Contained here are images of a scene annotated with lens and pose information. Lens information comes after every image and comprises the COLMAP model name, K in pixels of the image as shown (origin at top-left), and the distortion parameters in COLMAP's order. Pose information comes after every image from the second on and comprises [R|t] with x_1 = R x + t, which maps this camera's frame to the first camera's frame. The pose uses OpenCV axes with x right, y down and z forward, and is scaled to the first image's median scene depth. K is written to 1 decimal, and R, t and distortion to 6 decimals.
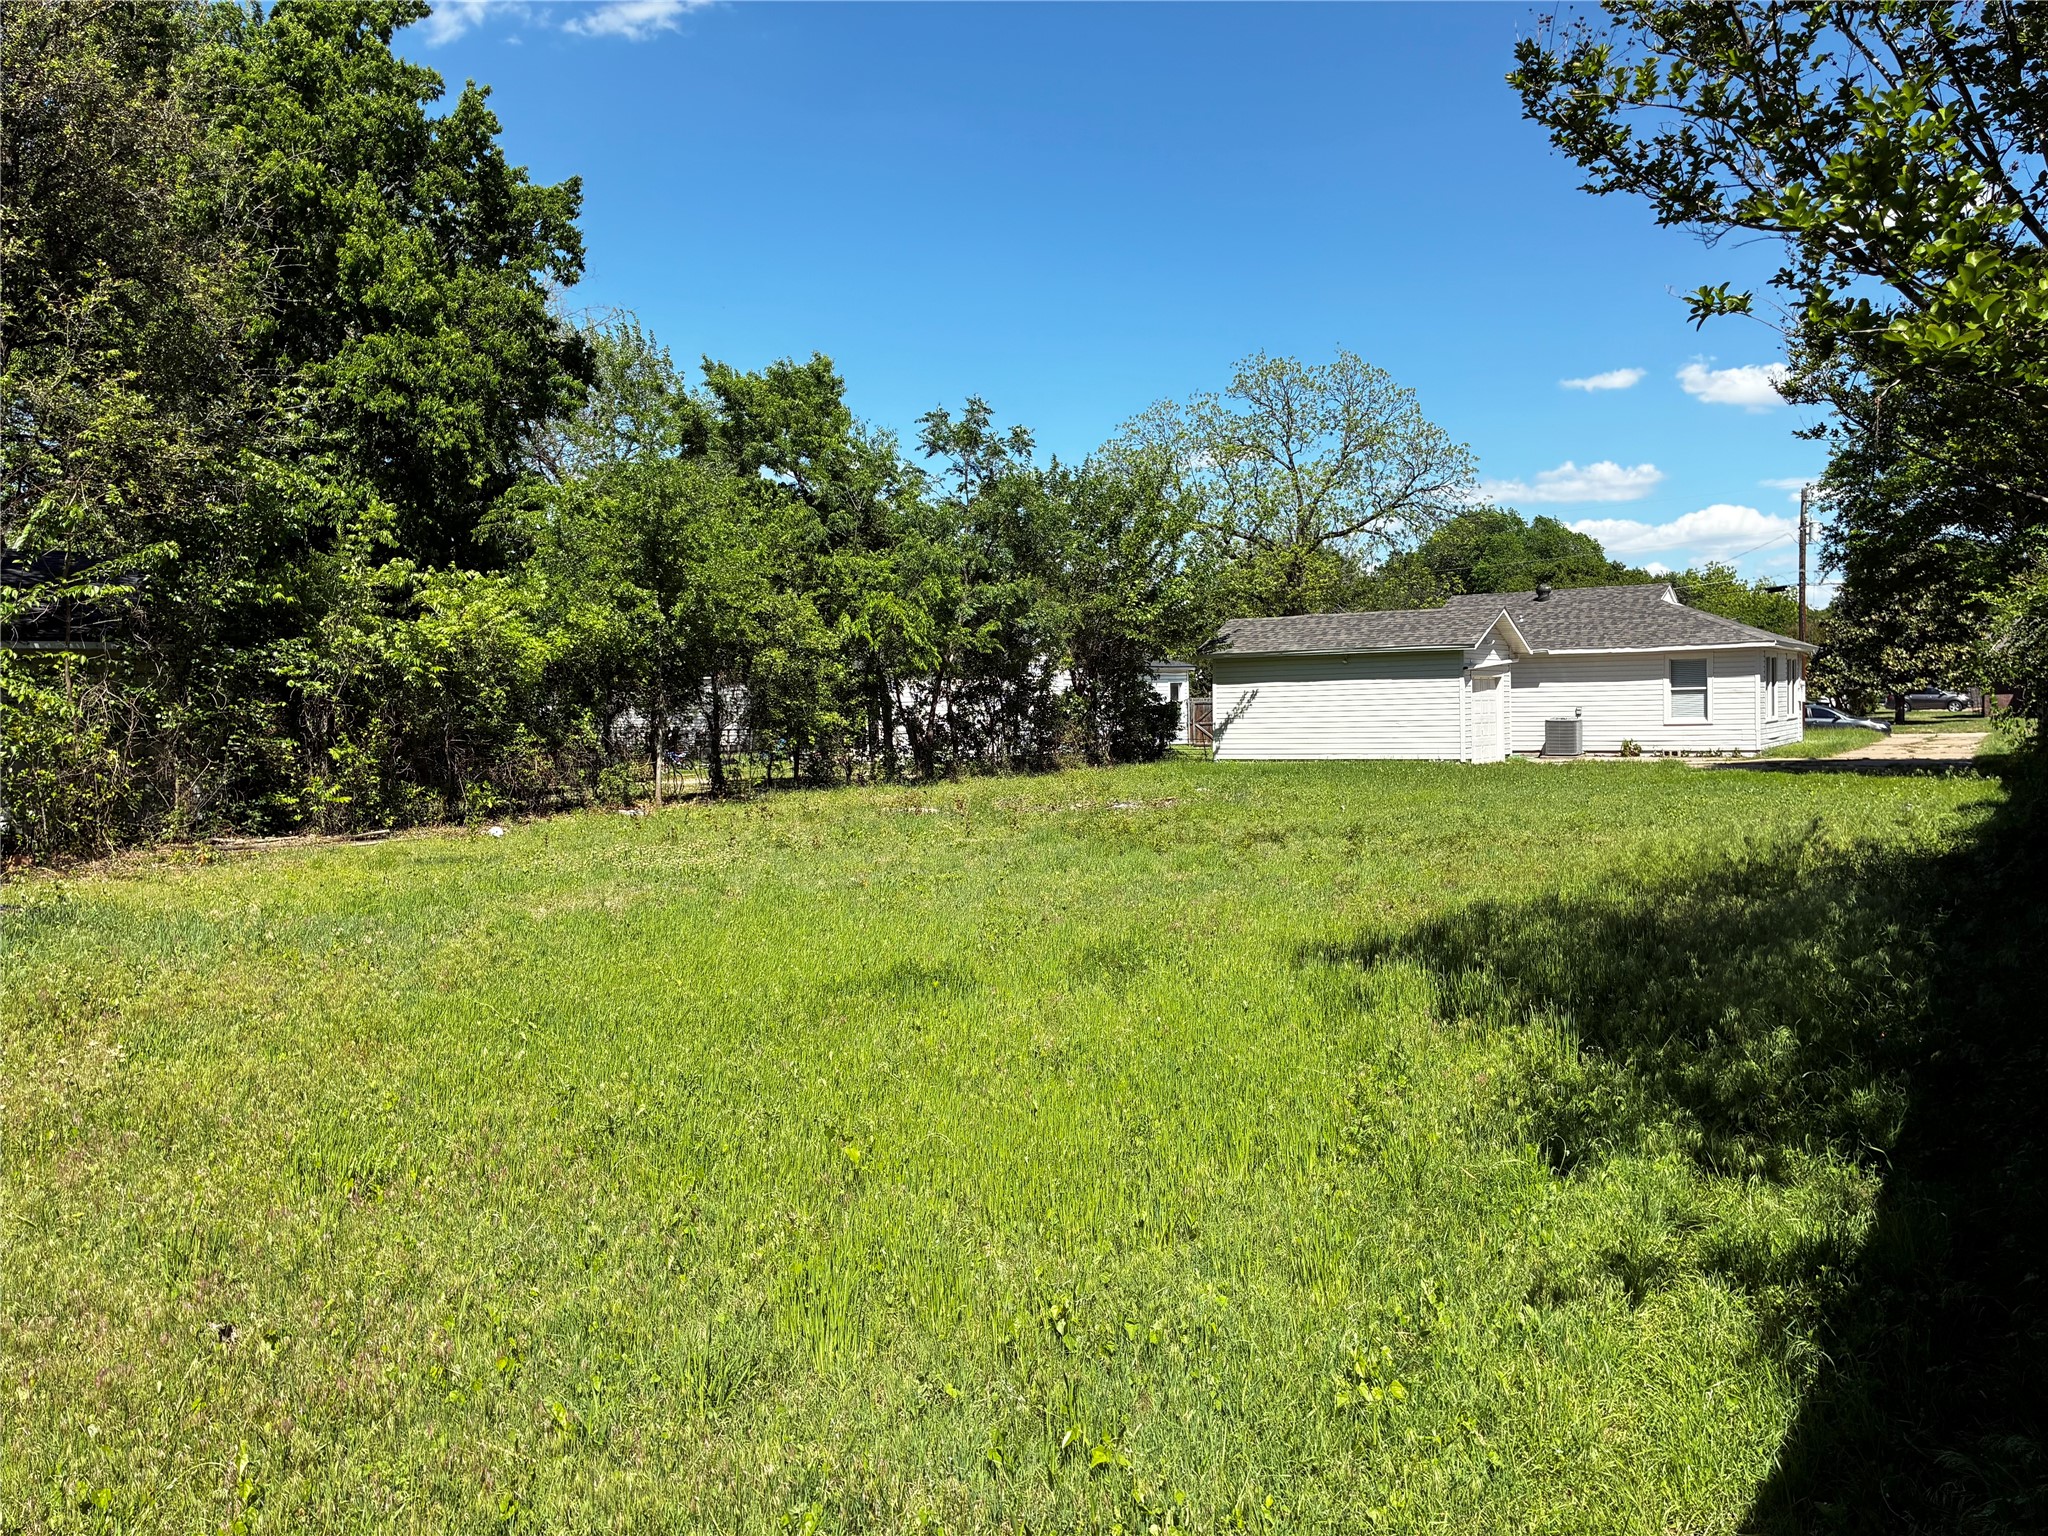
lens RADIAL K [[1544.0, 0, 989.5], [0, 1544.0, 766.7], [0, 0, 1]] dist [0.011146, 0.005039]
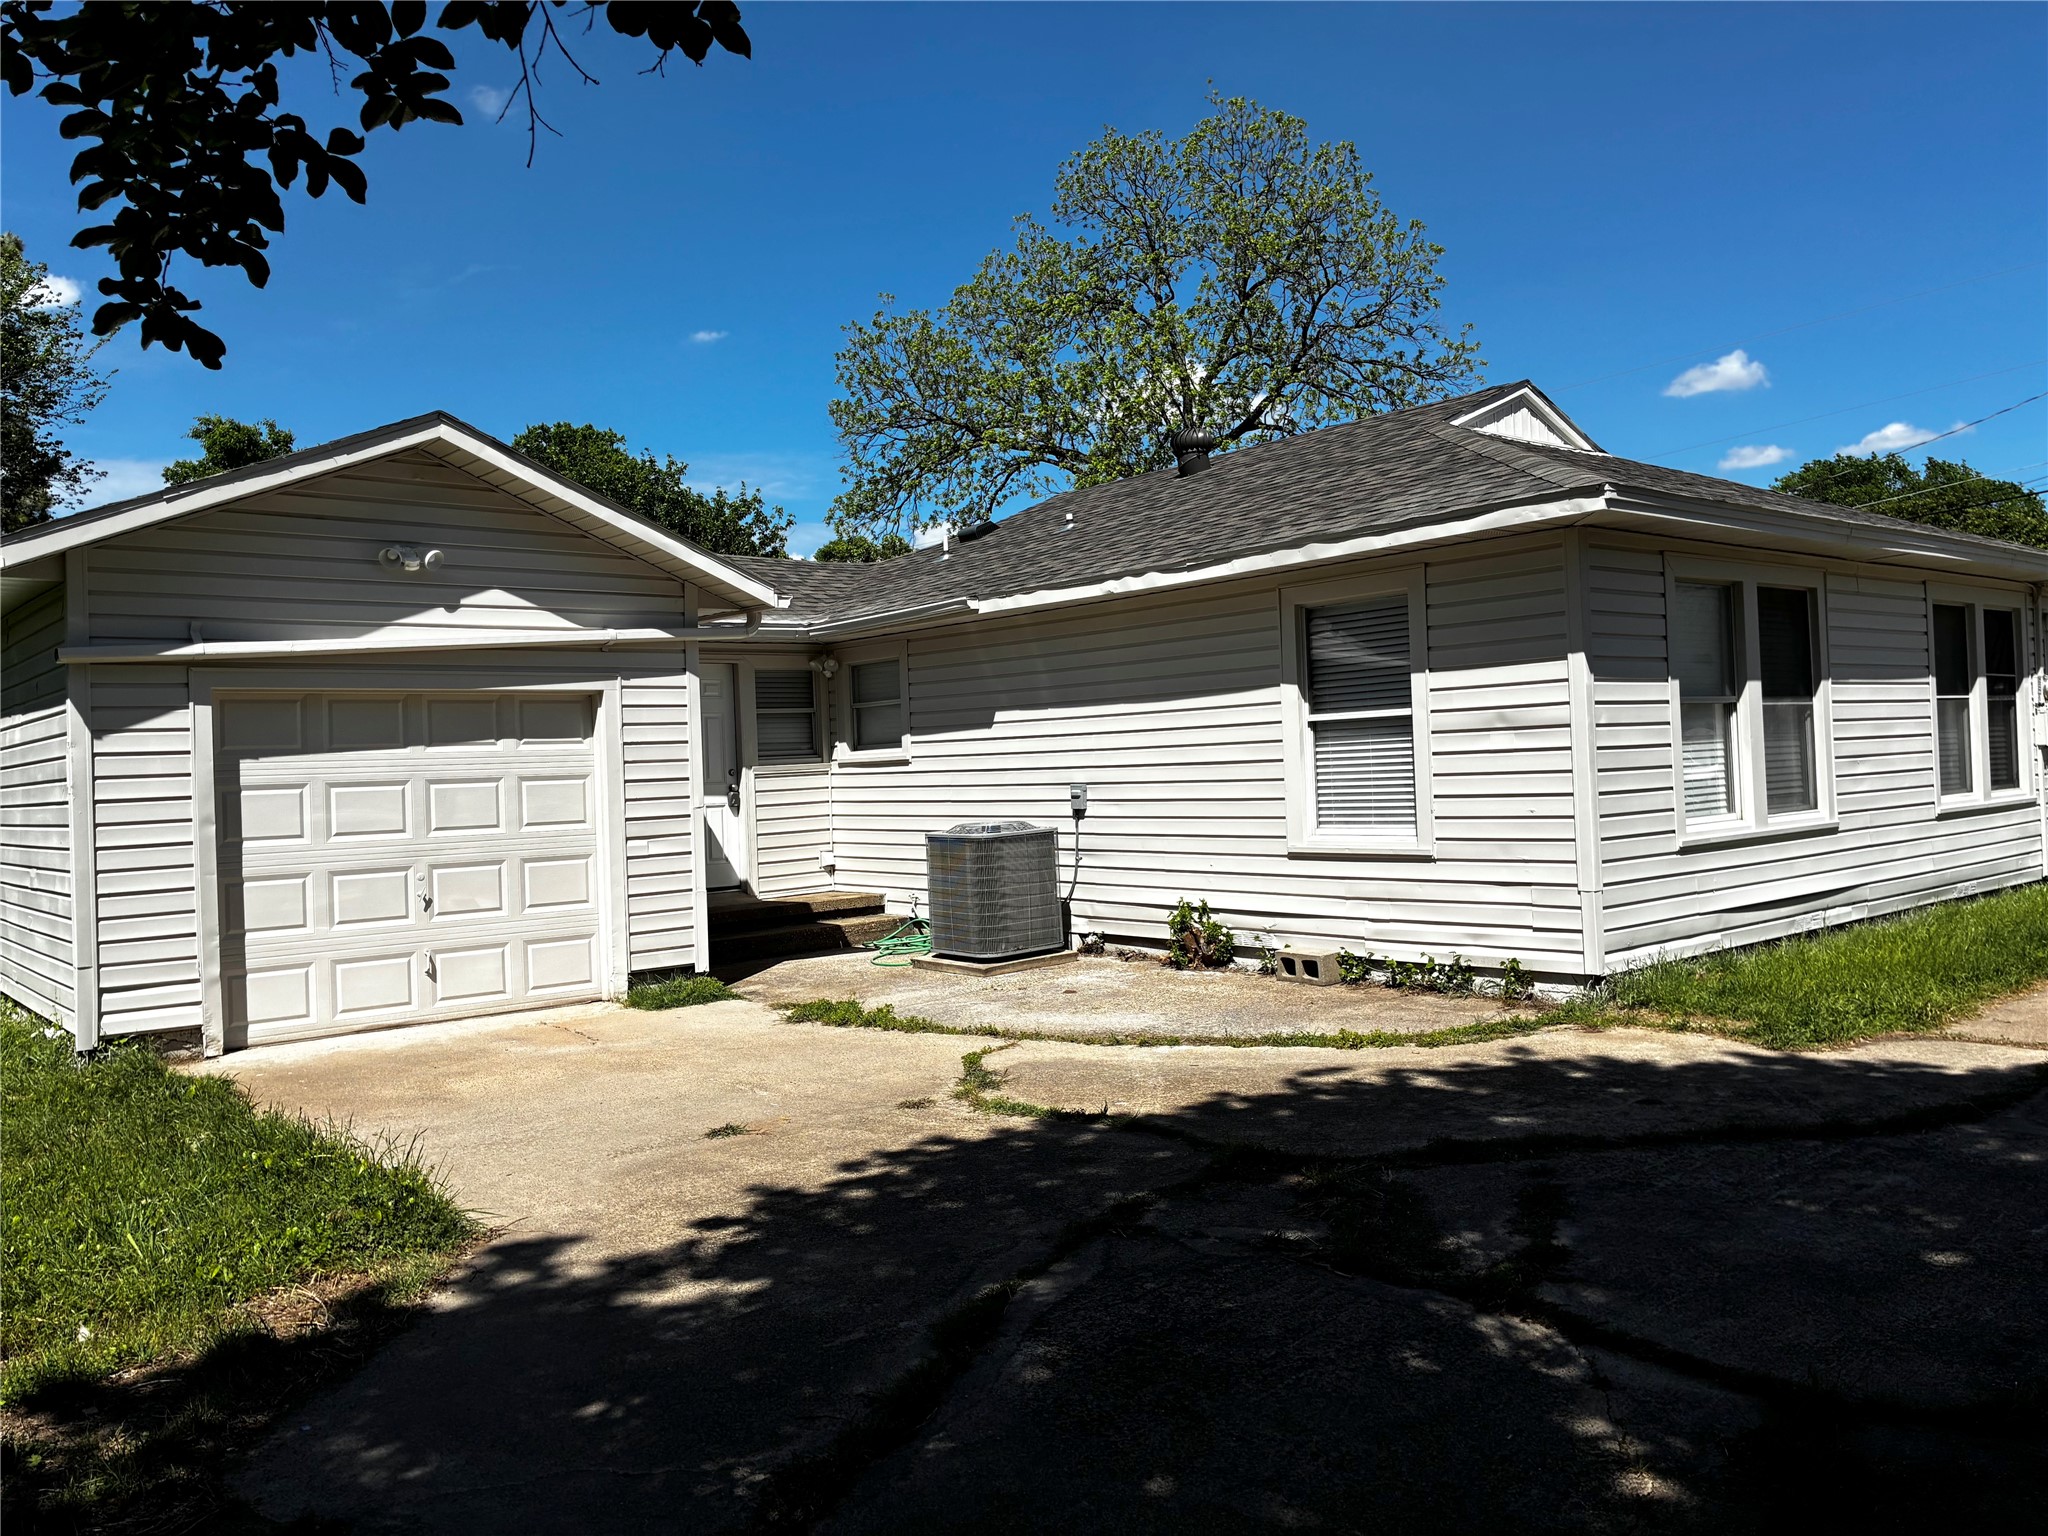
lens RADIAL K [[1552.3, 0, 1029.2], [0, 1552.3, 756.2], [0, 0, 1]] dist [0.034301, -0.044777]
pose [[0.962577, -0.020490, -0.270234, 0.321523], [0.010112, 0.999159, -0.039740, -0.023378], [0.270821, 0.035520, 0.961974, 0.506108]]
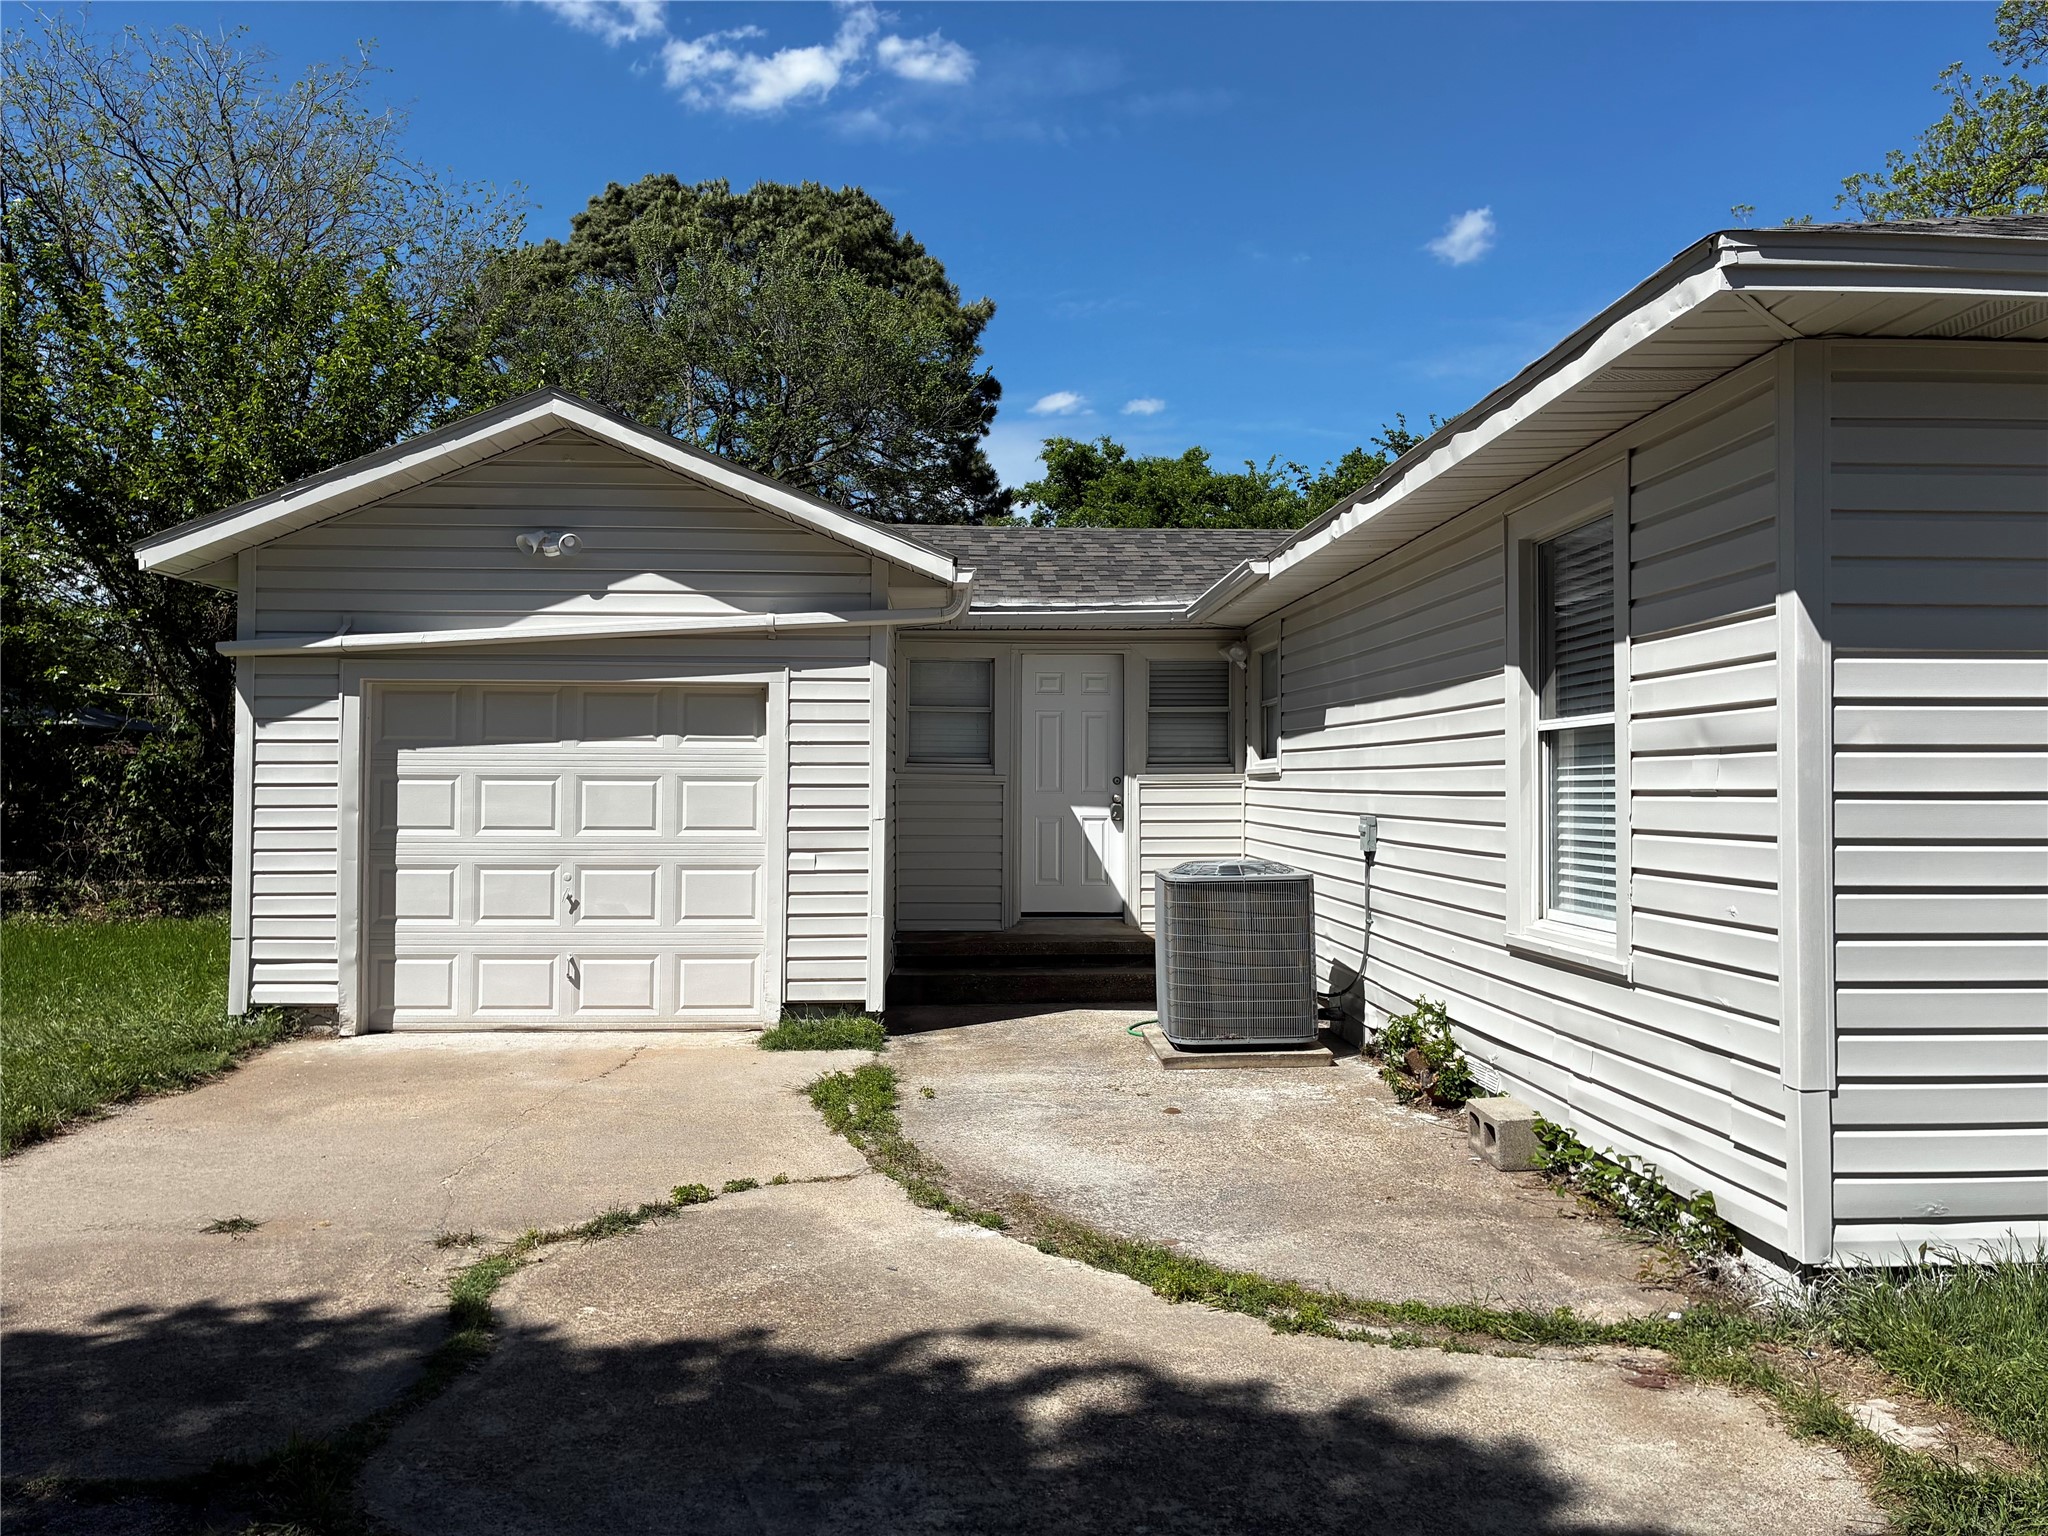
lens RADIAL K [[1550.3, 0, 1017.9], [0, 1550.3, 770.2], [0, 0, 1]] dist [0.043988, -0.078966]
pose [[0.597039, 0.010569, -0.802142, 0.370878], [-0.044454, 0.998813, -0.019927, -0.027750], [0.800979, 0.047556, 0.596800, 0.594353]]
